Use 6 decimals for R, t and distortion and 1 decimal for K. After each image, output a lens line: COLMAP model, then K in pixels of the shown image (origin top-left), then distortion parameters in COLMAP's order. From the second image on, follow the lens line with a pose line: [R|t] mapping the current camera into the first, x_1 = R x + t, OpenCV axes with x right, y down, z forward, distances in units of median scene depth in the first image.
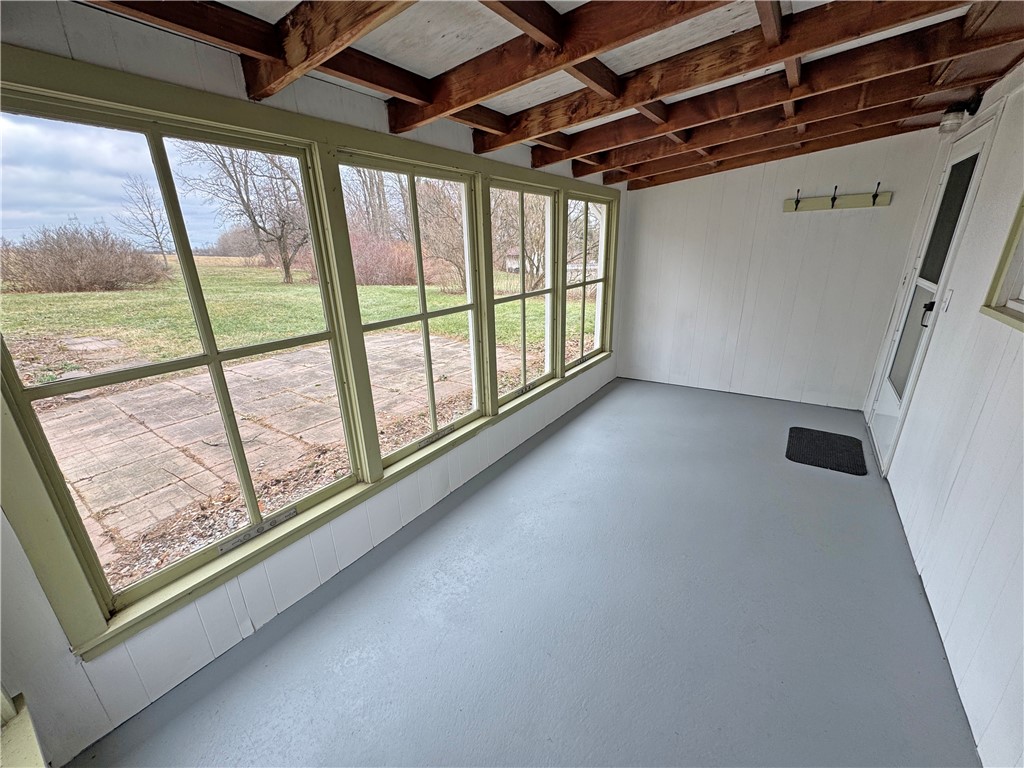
lens RADIAL K [[406.6, 0, 510.8], [0, 406.6, 387.1], [0, 0, 1]] dist [-0.002146, 0.000114]
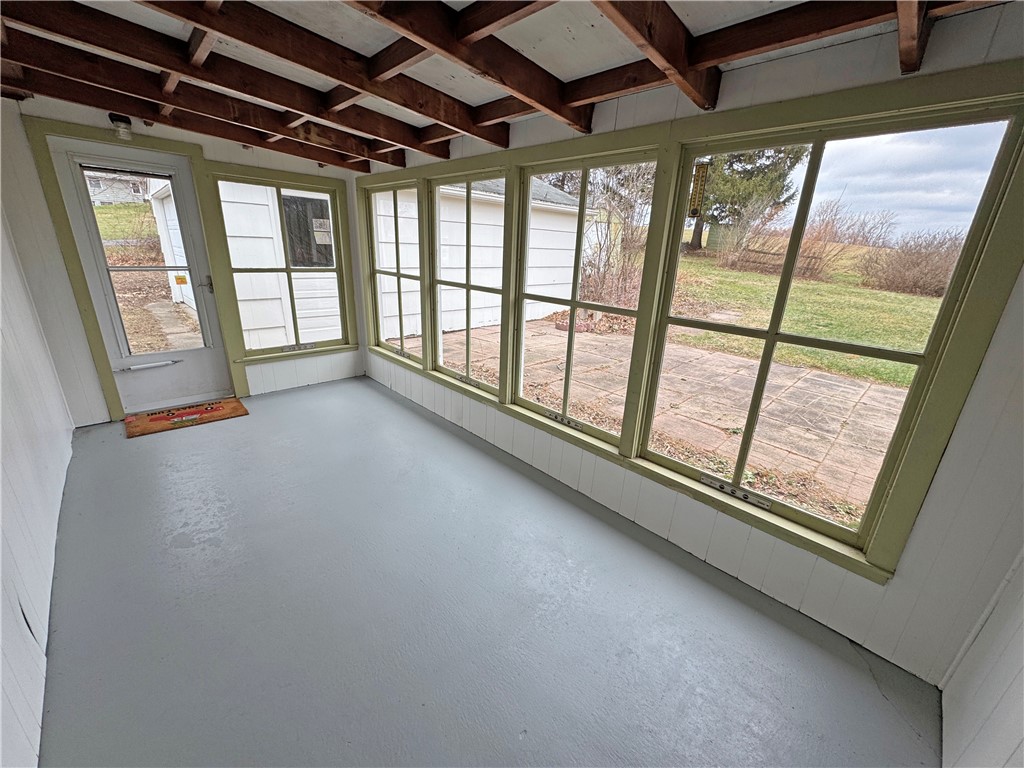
lens RADIAL K [[406.6, 0, 510.6], [0, 406.6, 376.6], [0, 0, 1]] dist [-0.002146, 0.000114]
pose [[-0.181165, 0.323830, -0.928608, 0.676286], [-0.362579, 0.855724, 0.369150, -0.285096], [0.914175, 0.403571, -0.037614, 0.796582]]
